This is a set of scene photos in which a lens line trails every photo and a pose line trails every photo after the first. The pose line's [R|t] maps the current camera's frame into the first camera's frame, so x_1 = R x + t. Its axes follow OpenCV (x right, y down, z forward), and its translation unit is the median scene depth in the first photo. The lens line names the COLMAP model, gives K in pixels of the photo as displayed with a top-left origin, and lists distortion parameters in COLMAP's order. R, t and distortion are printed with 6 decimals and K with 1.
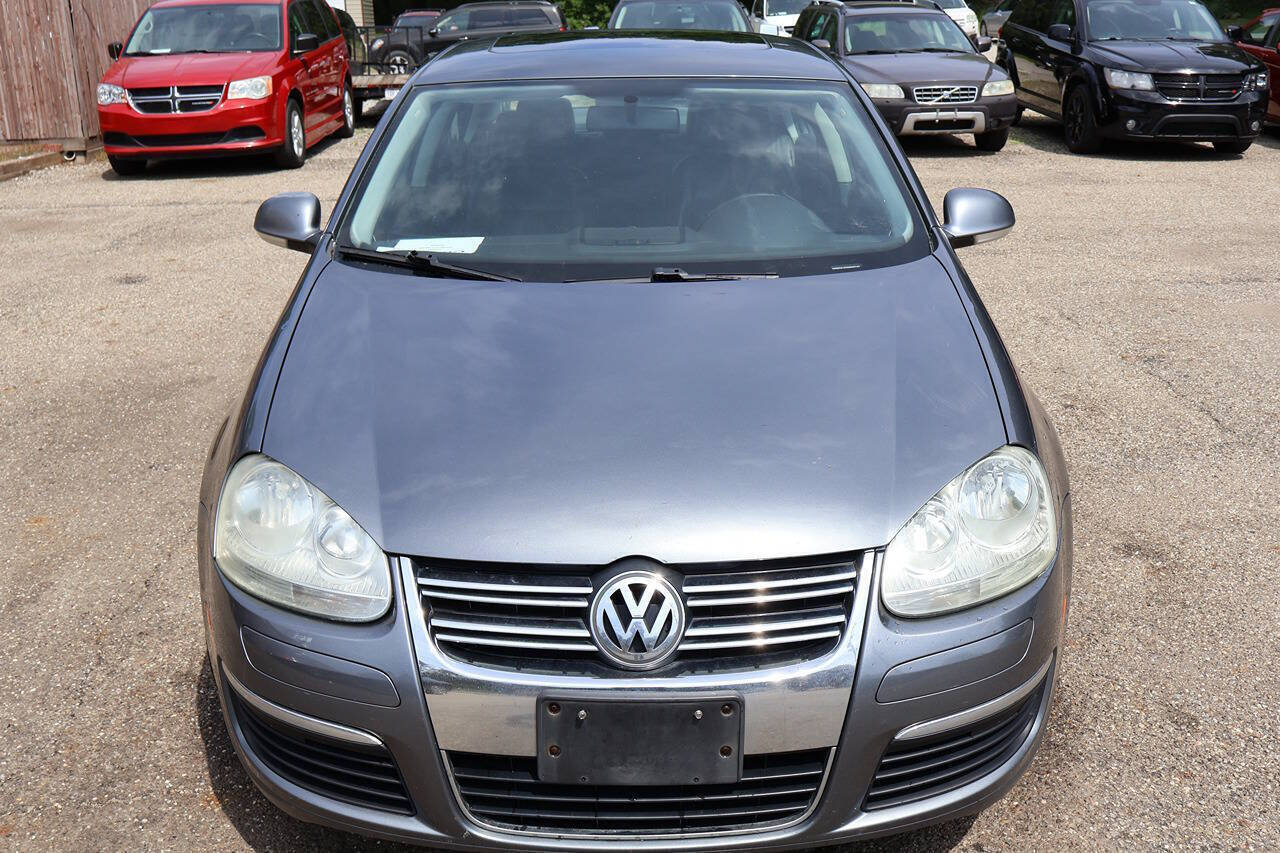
lens RADIAL K [[1231.5, 0, 640.0], [0, 1231.5, 426.5], [0, 0, 1]] dist [0.010812, -0.008435]
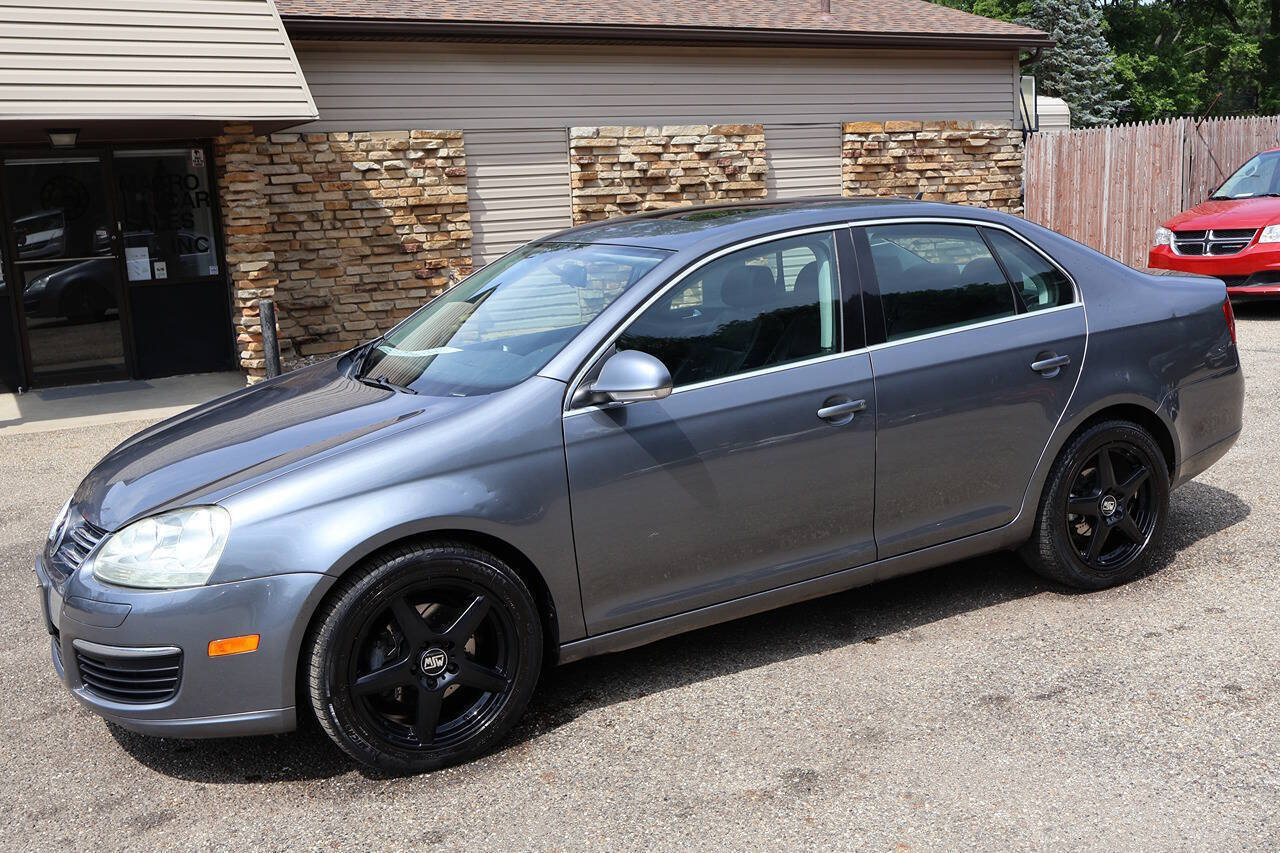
lens RADIAL K [[1238.6, 0, 640.0], [0, 1238.6, 426.5], [0, 0, 1]] dist [0.005604, -0.008572]
pose [[0.468153, 0.150960, -0.870657, 1.977246], [-0.239264, 0.970148, 0.039558, -0.279278], [0.850638, 0.189797, 0.490297, 0.777973]]
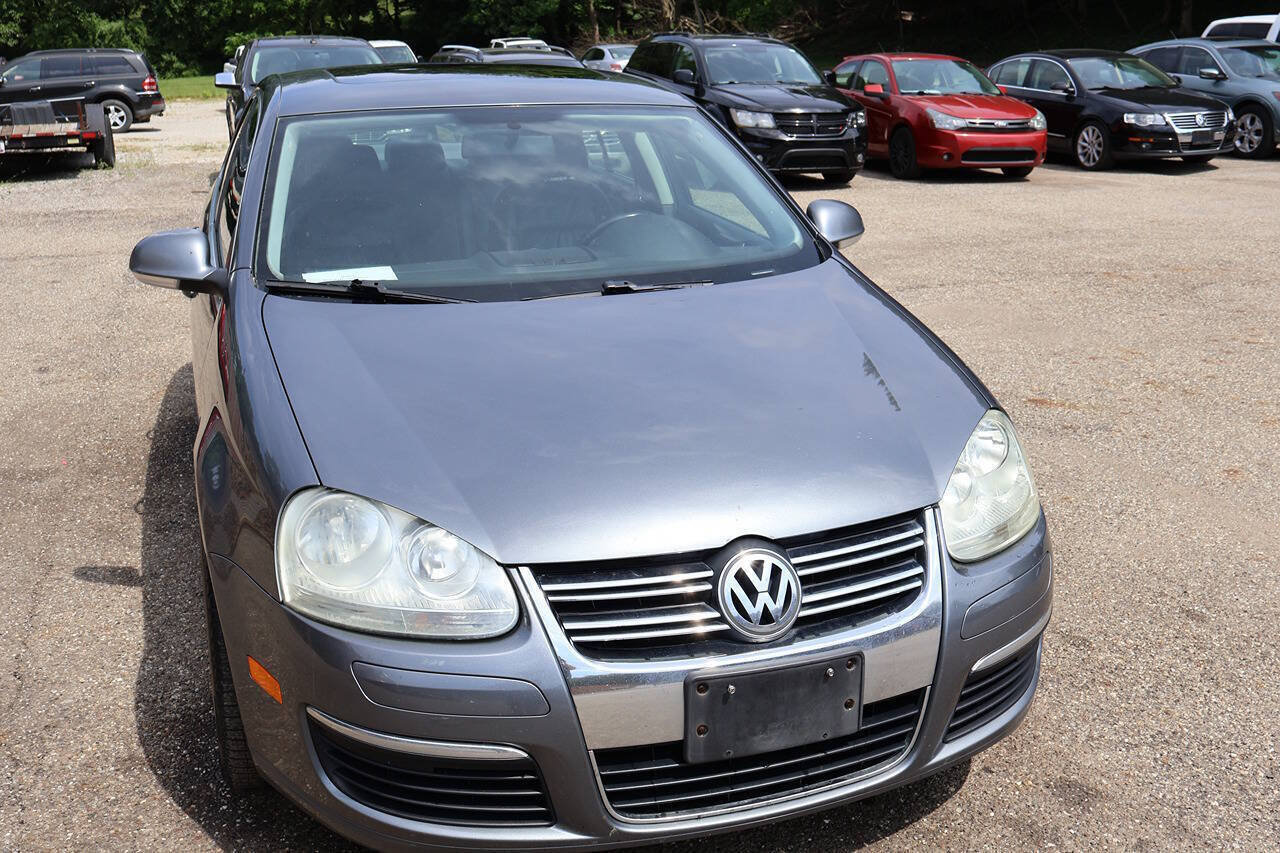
lens RADIAL K [[1231.5, 0, 640.0], [0, 1231.5, 426.5], [0, 0, 1]] dist [0.010812, -0.008435]
pose [[0.945908, -0.092250, 0.311045, -0.403913], [0.103860, 0.994372, -0.020931, 0.023850], [-0.307363, 0.052104, 0.950165, 0.015139]]
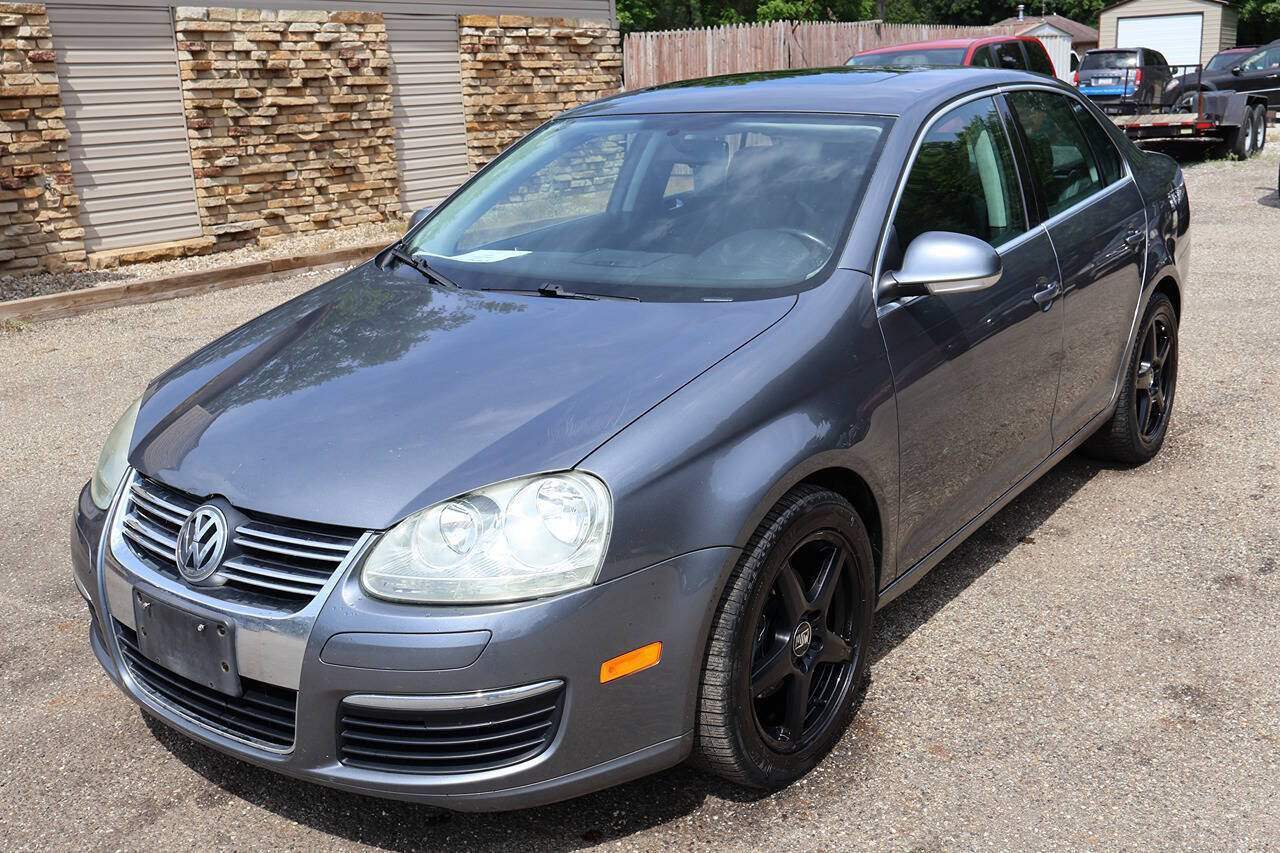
lens RADIAL K [[1231.5, 0, 640.0], [0, 1231.5, 426.5], [0, 0, 1]] dist [0.010812, -0.008435]
pose [[0.794474, 0.145328, -0.589653, 1.024029], [-0.164608, 0.986130, 0.021258, -0.055909], [0.584564, 0.080173, 0.807377, 0.242426]]
